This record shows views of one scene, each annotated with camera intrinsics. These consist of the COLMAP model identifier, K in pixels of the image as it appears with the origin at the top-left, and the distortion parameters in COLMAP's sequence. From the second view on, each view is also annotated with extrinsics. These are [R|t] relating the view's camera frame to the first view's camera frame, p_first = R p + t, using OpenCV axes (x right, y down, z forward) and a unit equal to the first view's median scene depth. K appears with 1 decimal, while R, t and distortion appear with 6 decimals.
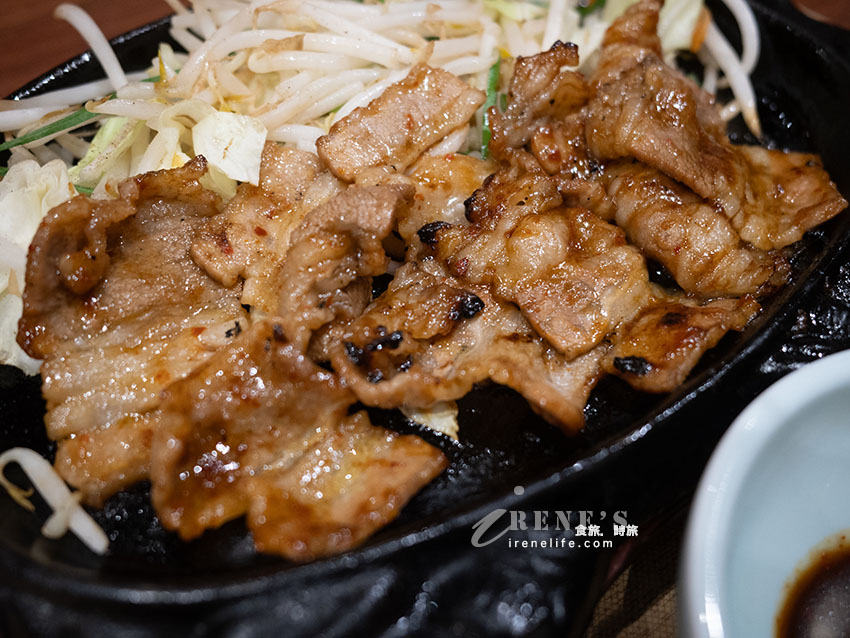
lens RADIAL K [[846.8, 0, 425.0], [0, 846.8, 319.0], [0, 0, 1]] dist [-0.014859, 0.011212]
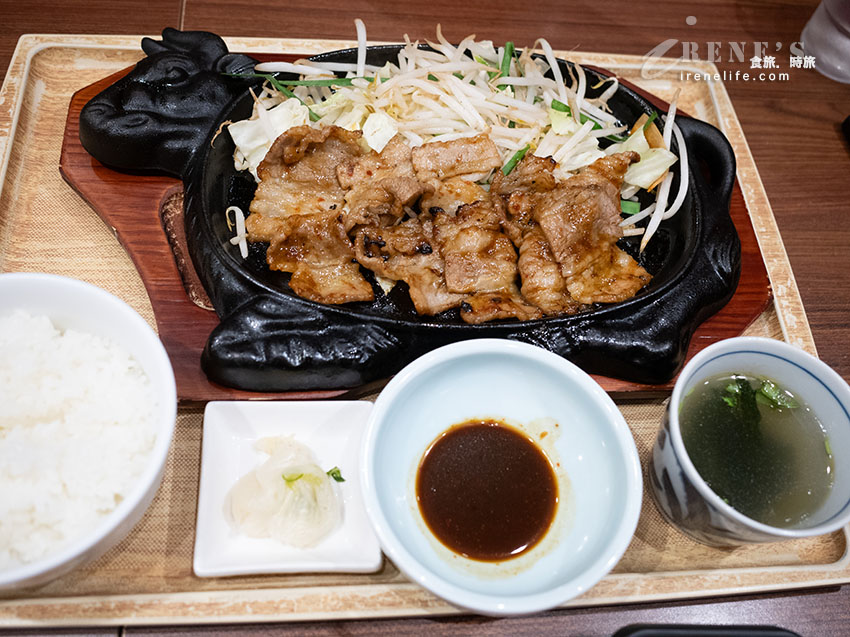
lens RADIAL K [[846.8, 0, 425.0], [0, 846.8, 318.5], [0, 0, 1]] dist [-0.014859, 0.011212]
pose [[0.827094, 0.519908, -0.213570, 0.632001], [-0.484637, 0.852122, 0.197520, -0.303570], [0.284680, -0.059864, 0.956752, -1.165411]]
